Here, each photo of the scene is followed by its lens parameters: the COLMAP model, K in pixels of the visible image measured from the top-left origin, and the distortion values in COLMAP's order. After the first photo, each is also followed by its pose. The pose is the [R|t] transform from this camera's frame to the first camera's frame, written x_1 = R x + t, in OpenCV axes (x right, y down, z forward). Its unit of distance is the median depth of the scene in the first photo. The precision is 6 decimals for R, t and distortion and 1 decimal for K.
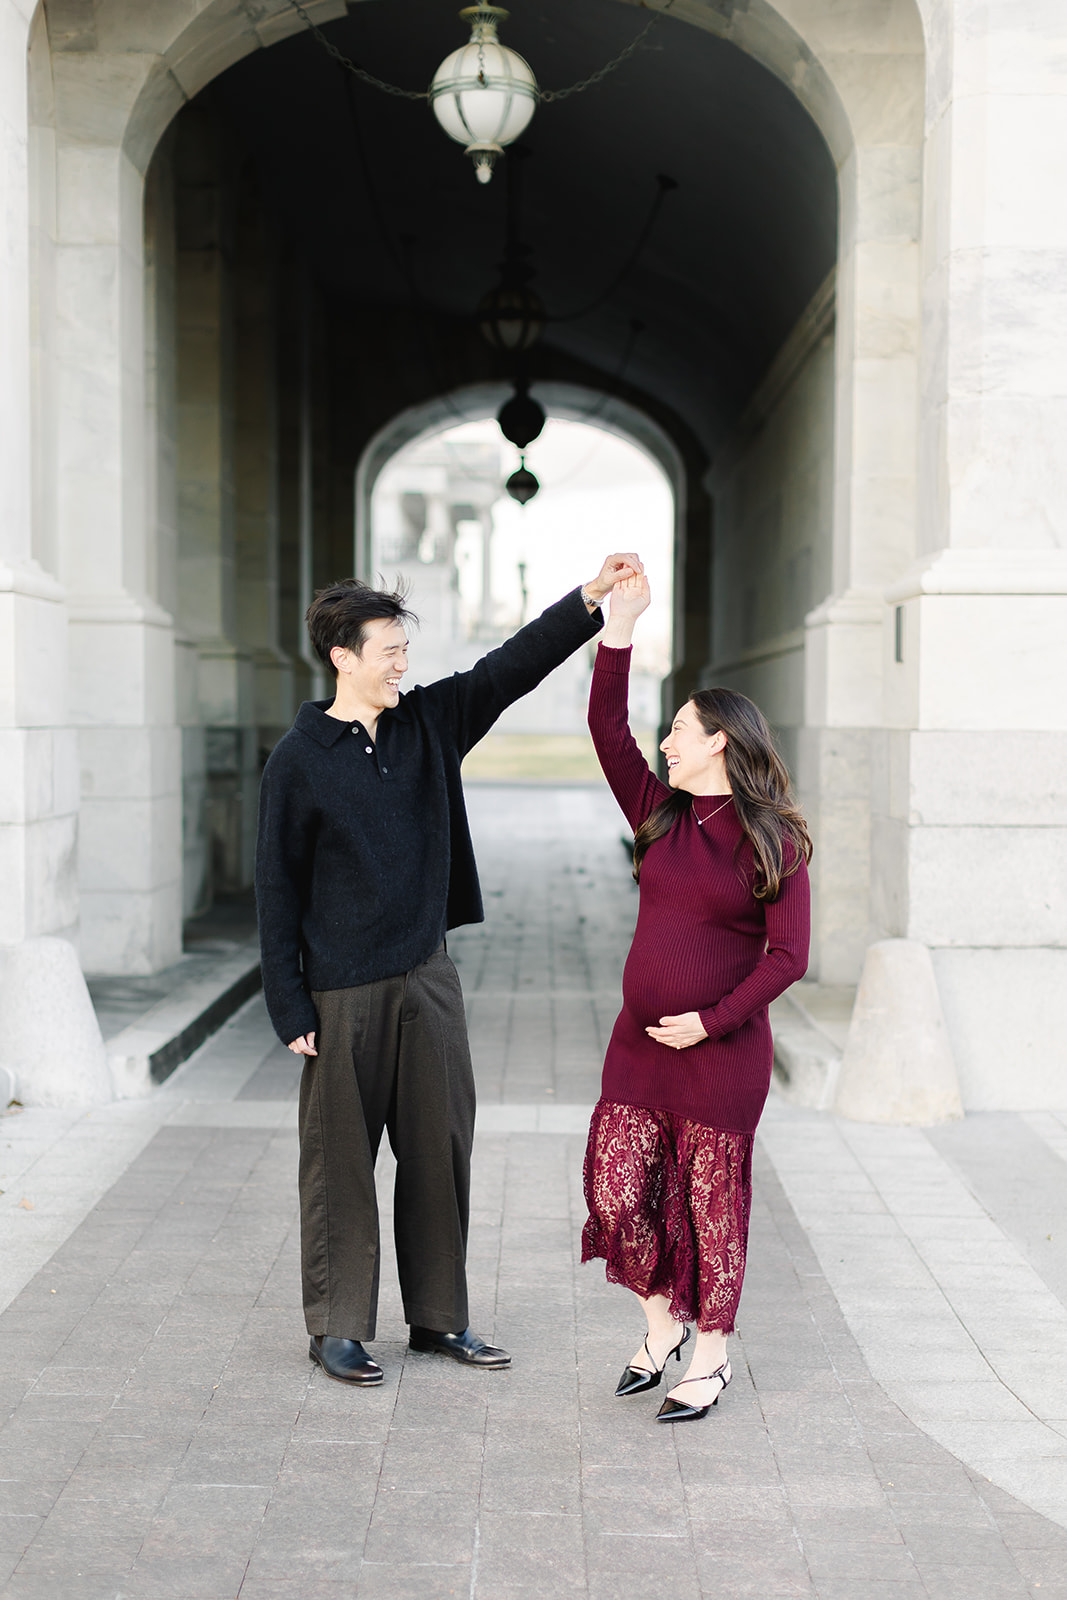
lens RADIAL K [[2679.6, 0, 570.0], [0, 2679.6, 846.4], [0, 0, 1]] dist [0.022289, -0.046168]
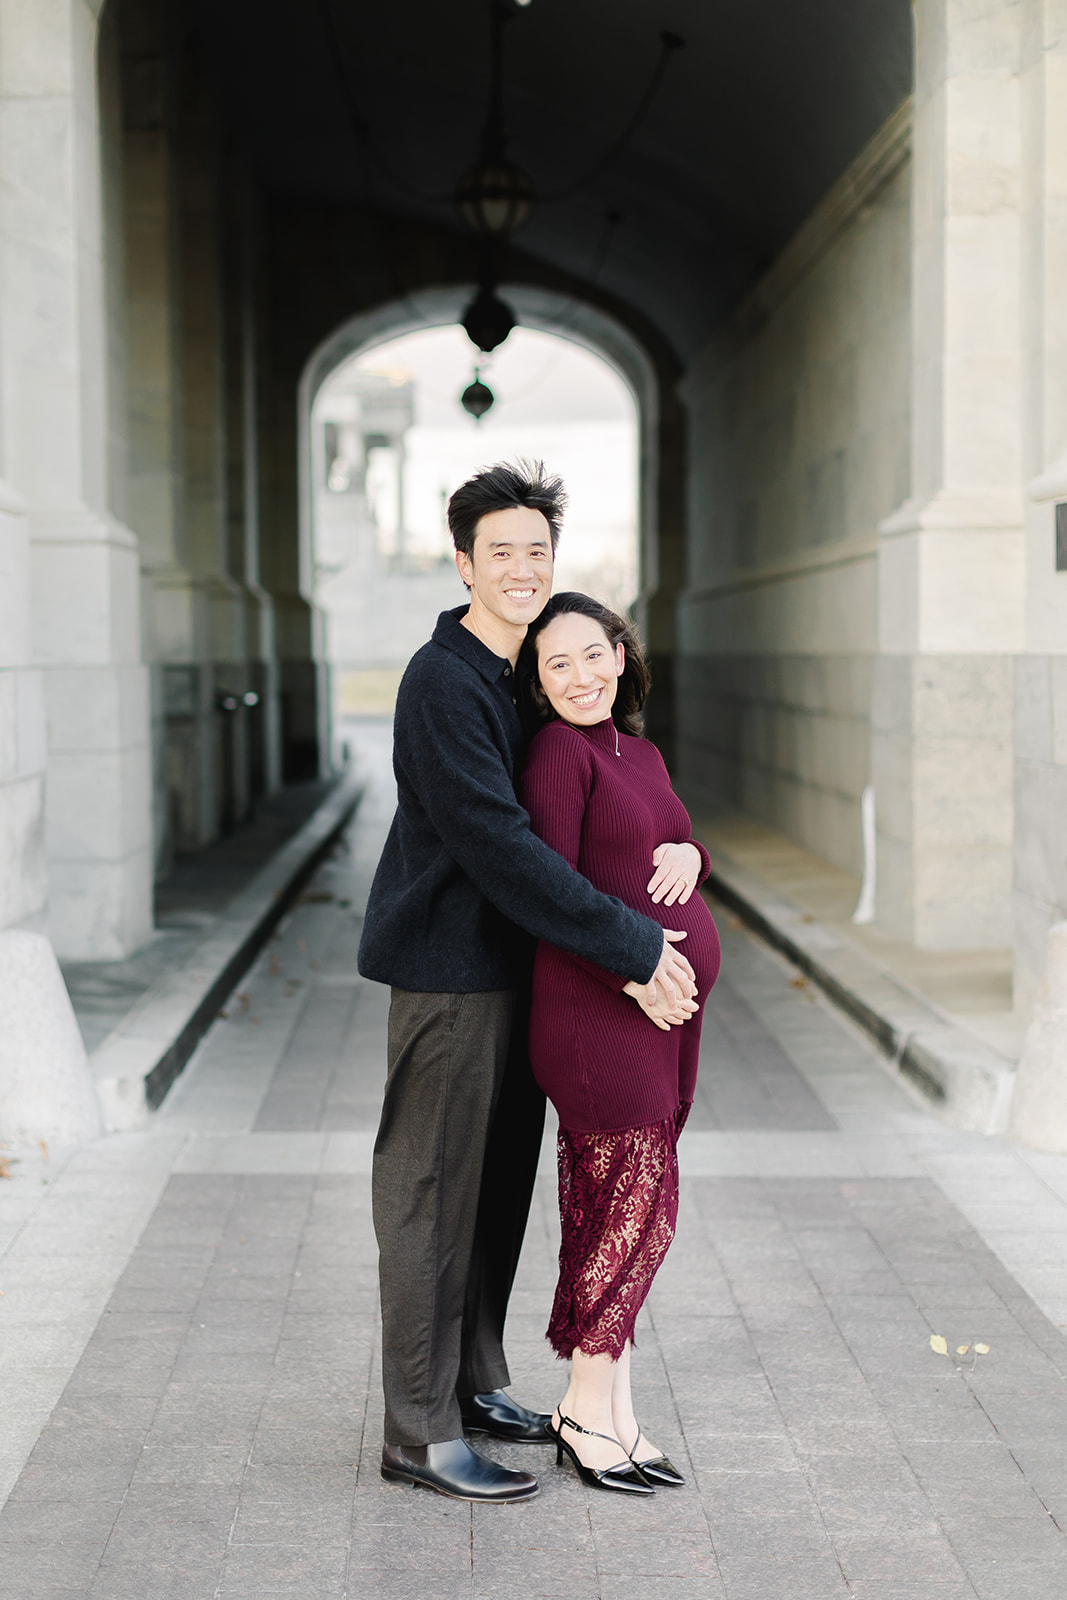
lens RADIAL K [[2715.4, 0, 455.1], [0, 2715.4, 777.7], [0, 0, 1]] dist [0.026976, -0.053105]
pose [[0.999840, -0.014783, -0.010032, -0.046107], [0.014774, 0.999890, -0.000974, -0.007663], [0.010046, 0.000826, 0.999949, 0.159043]]
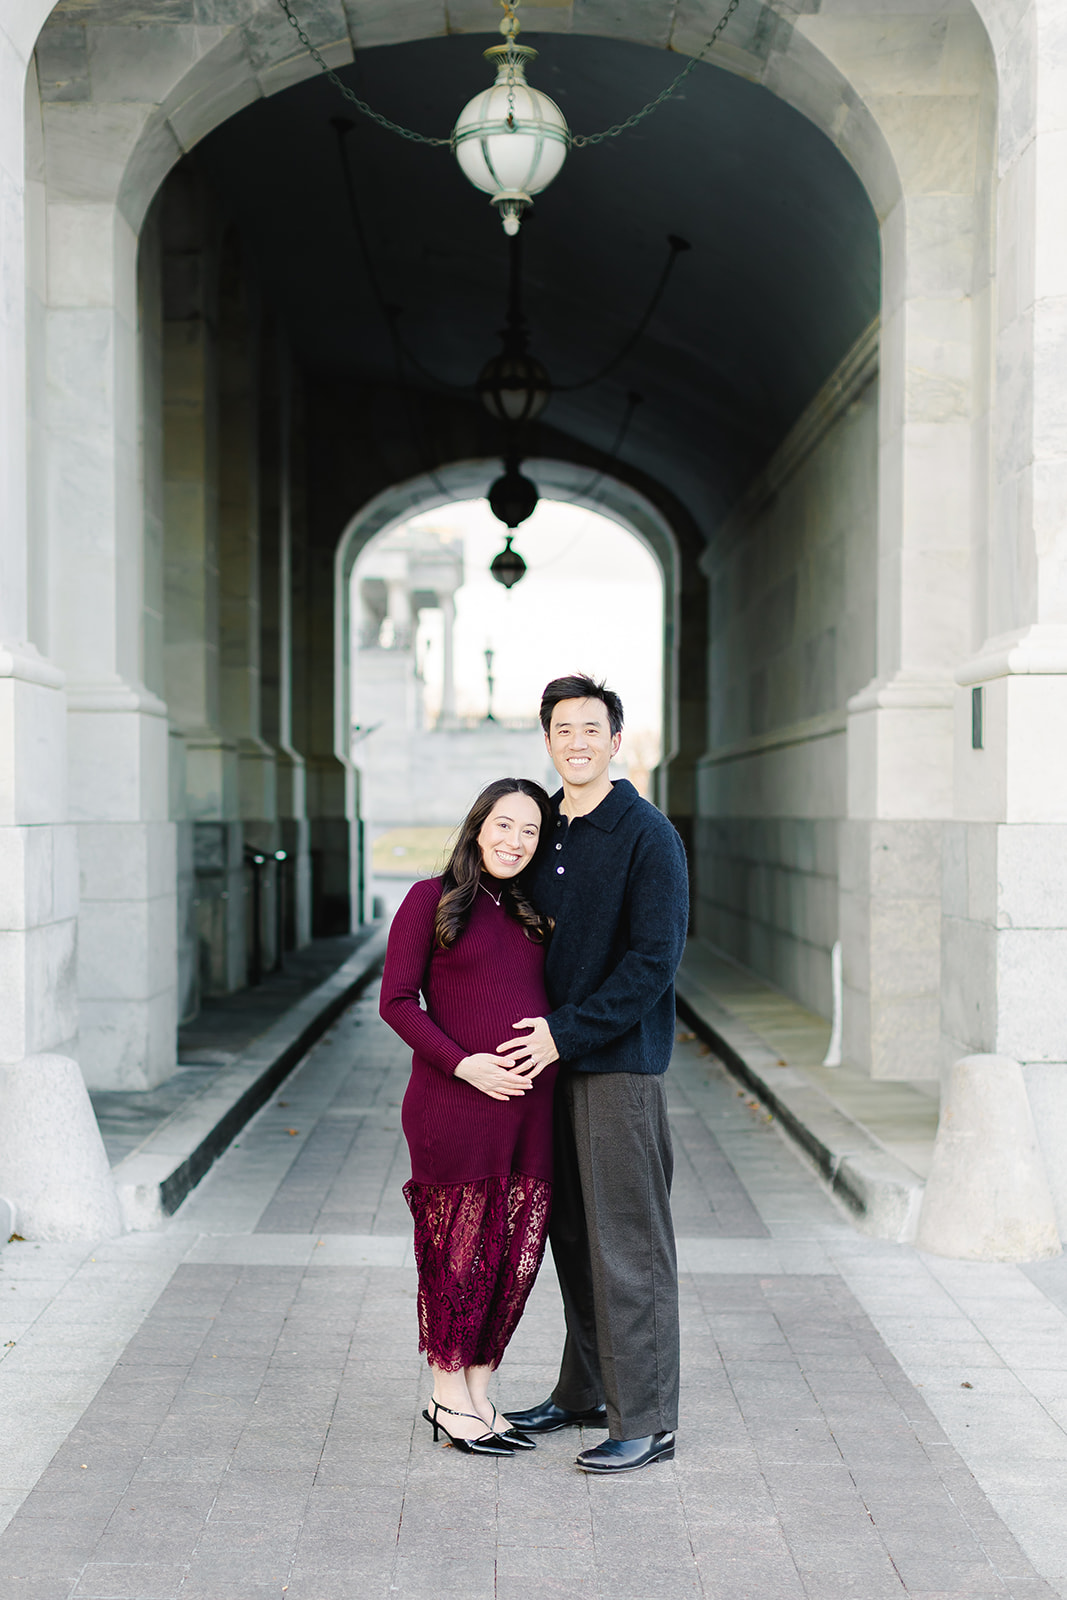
lens RADIAL K [[2752.1, 0, 480.5], [0, 2752.1, 874.0], [0, 0, 1]] dist [0.021597, -0.030000]
pose [[0.999828, -0.003895, -0.018156, -0.025905], [0.003447, 0.999691, -0.024638, -0.003193], [0.018246, 0.024571, 0.999532, 0.053710]]
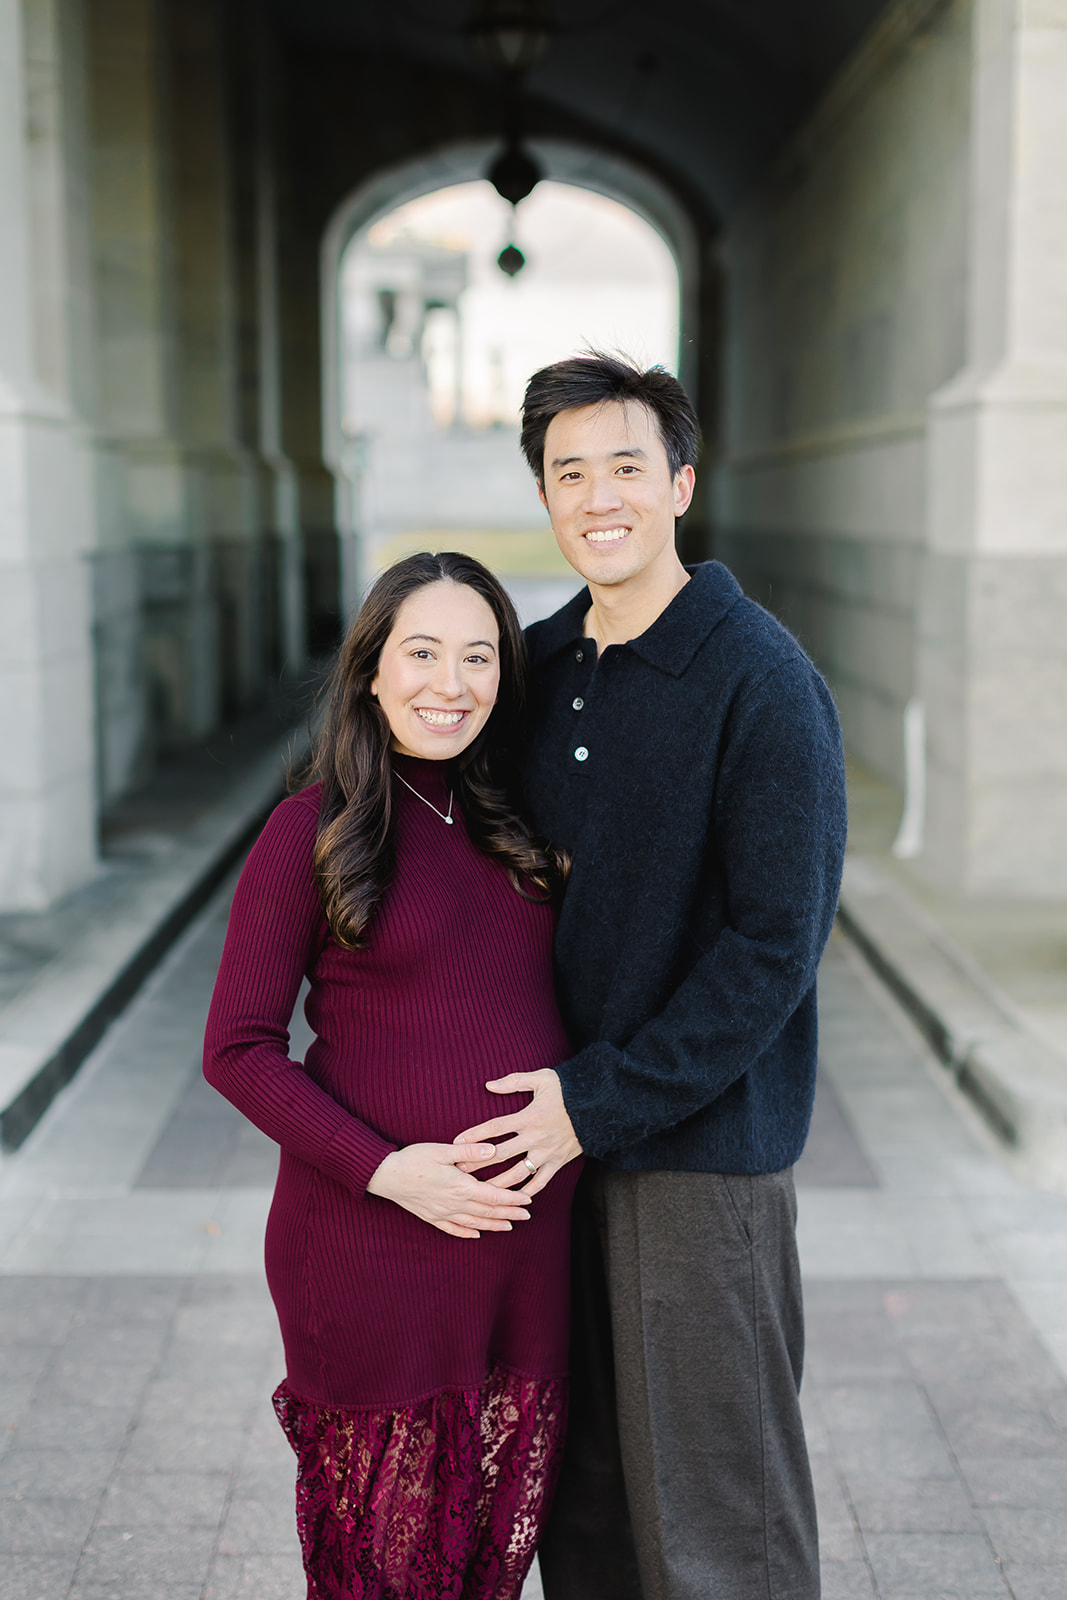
lens RADIAL K [[2542.1, 0, 533.5], [0, 2542.1, 800.0], [0, 0, 1]] dist [-0.000520, -0.024482]
pose [[0.999938, -0.010800, -0.002547, -0.024327], [0.010948, 0.997639, 0.067801, -0.028775], [0.001808, -0.067824, 0.997696, 0.348030]]
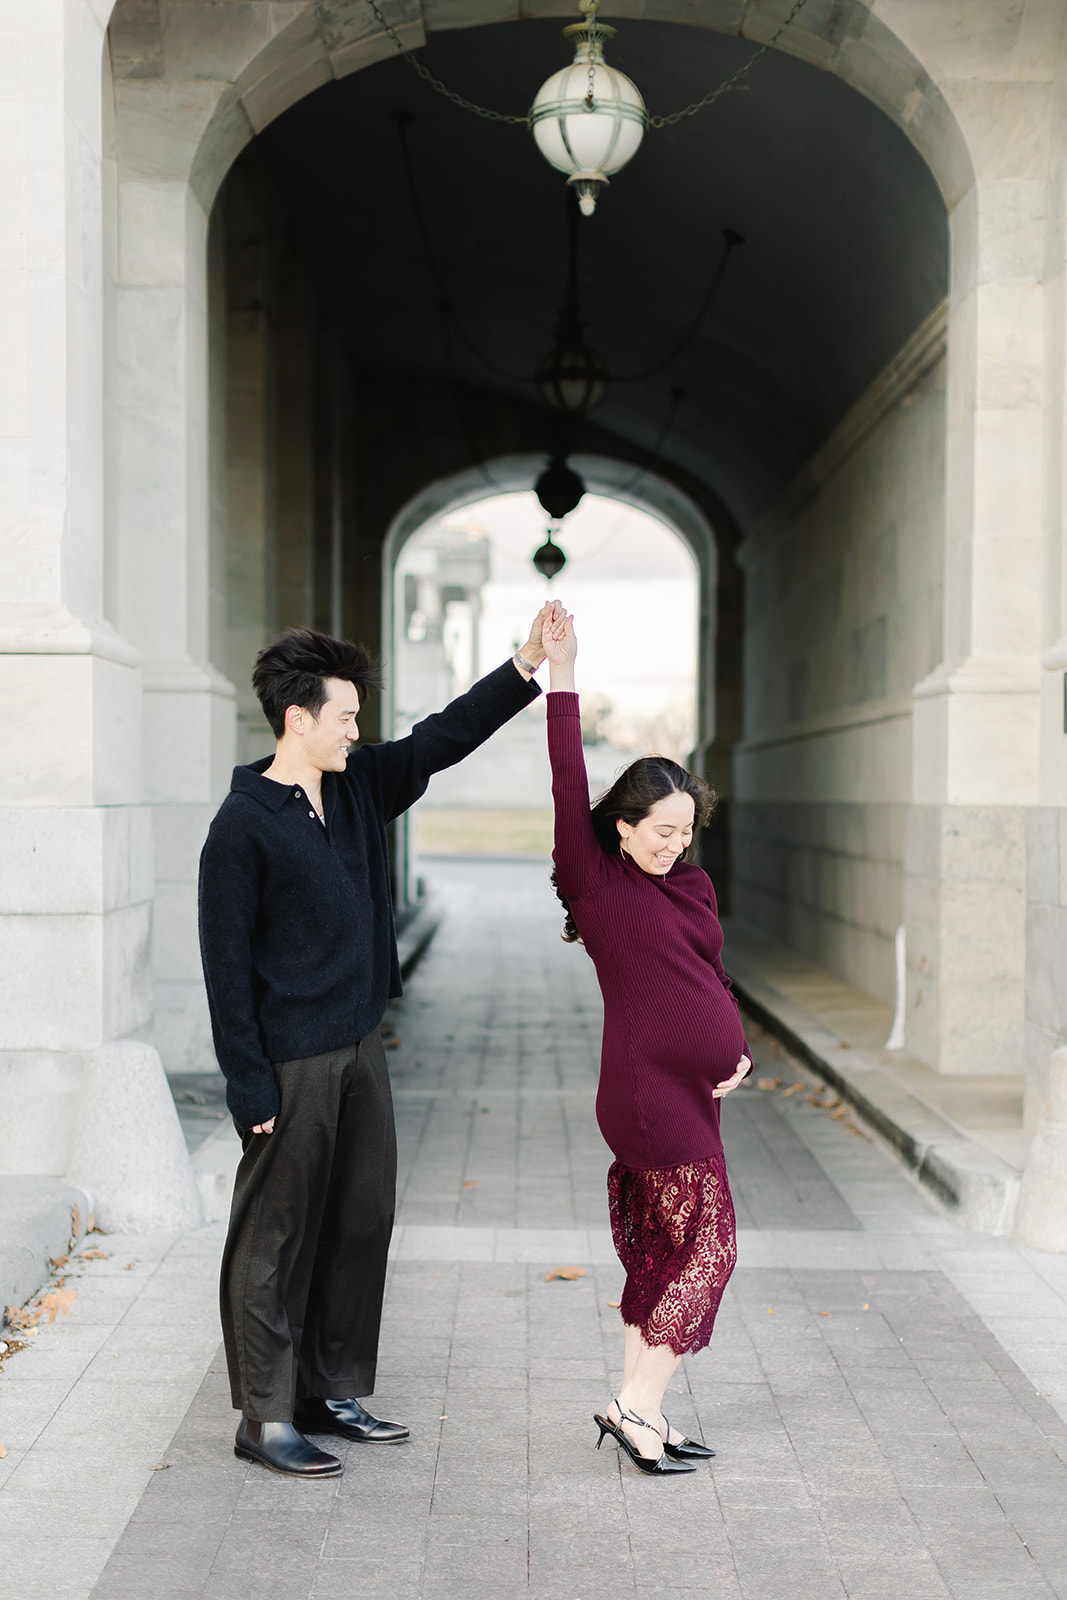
lens RADIAL K [[2595.1, 0, 553.4], [0, 2595.1, 866.4], [0, 0, 1]] dist [0.022434, -0.036903]
pose [[0.999998, 0.000545, 0.001801, -0.045912], [-0.000510, 0.999802, -0.019871, -0.005856], [-0.001812, 0.019870, 0.999801, 0.113211]]
